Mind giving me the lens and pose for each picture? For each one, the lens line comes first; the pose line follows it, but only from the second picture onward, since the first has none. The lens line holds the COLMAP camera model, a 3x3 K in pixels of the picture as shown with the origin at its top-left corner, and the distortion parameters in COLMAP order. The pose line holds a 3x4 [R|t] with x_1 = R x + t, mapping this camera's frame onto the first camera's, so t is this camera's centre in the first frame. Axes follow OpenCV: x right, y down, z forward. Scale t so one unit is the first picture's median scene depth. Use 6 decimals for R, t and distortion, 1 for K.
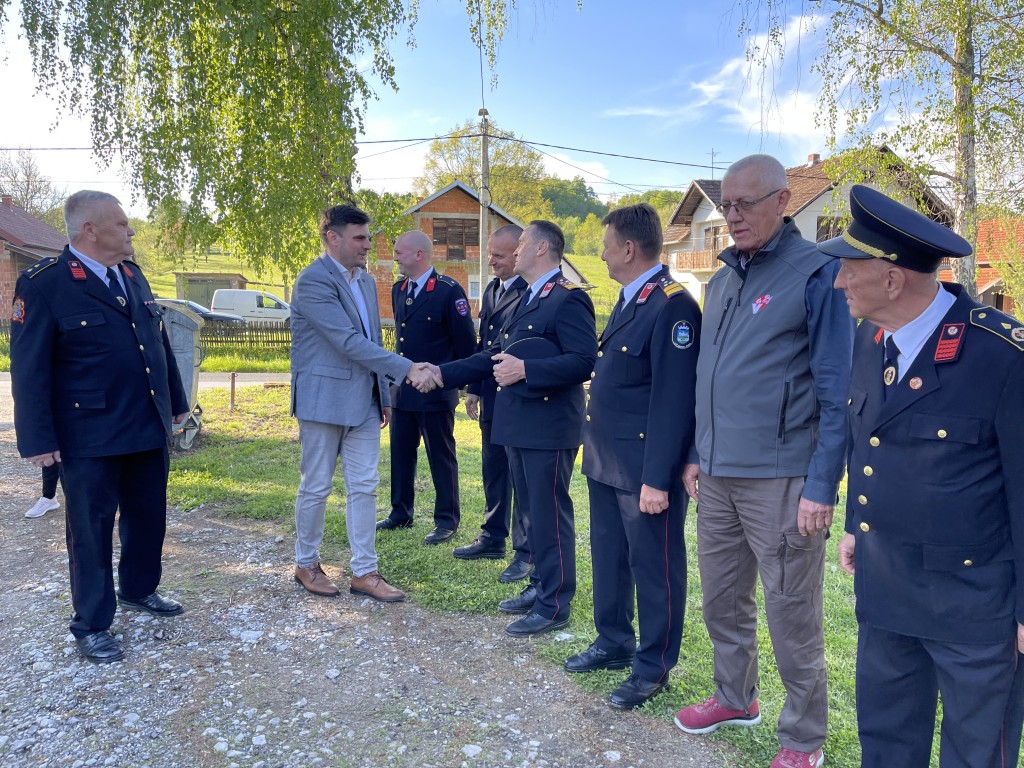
lens RADIAL K [[747.5, 0, 512.0], [0, 747.5, 384.0], [0, 0, 1]] dist [0.051064, -0.106839]
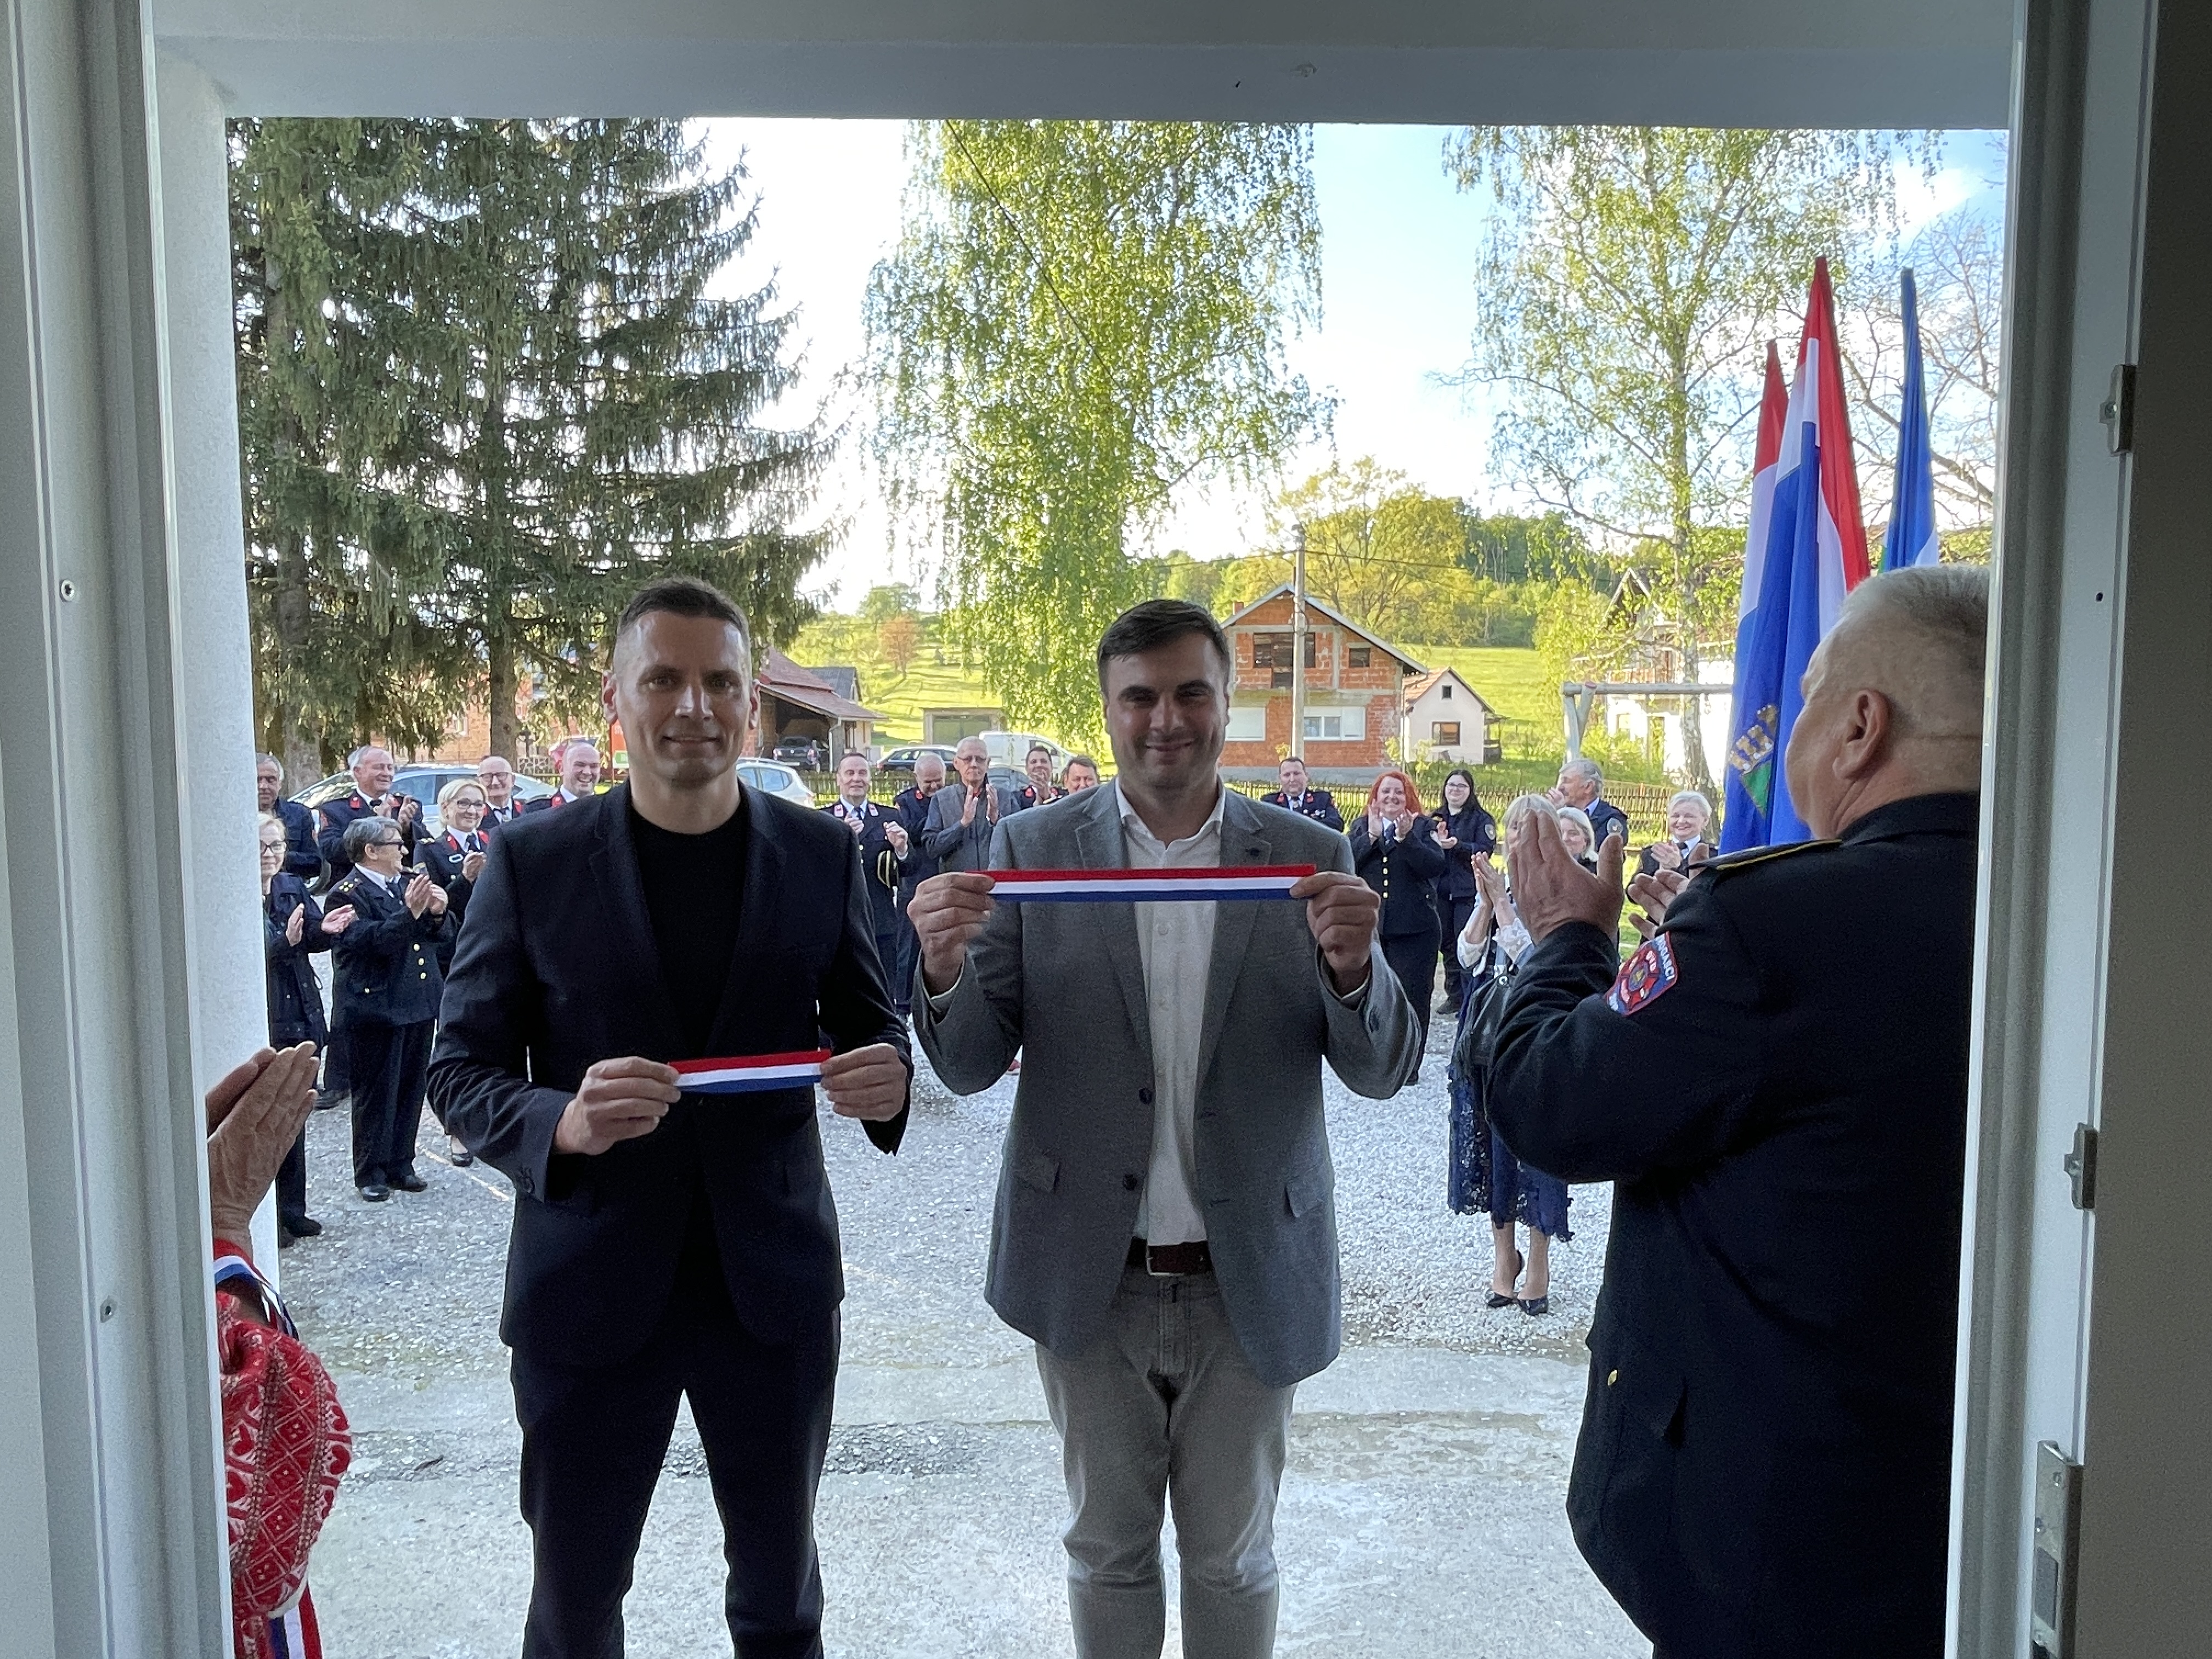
lens RADIAL K [[1374.1, 0, 1104.3], [0, 1374.1, 866.3], [0, 0, 1]] dist [-0.000462, 0.000738]
pose [[0.969715, 0.017589, -0.243603, 0.084084], [-0.020051, 0.999770, -0.007631, 0.023399], [0.243413, 0.012284, 0.969845, -0.345127]]
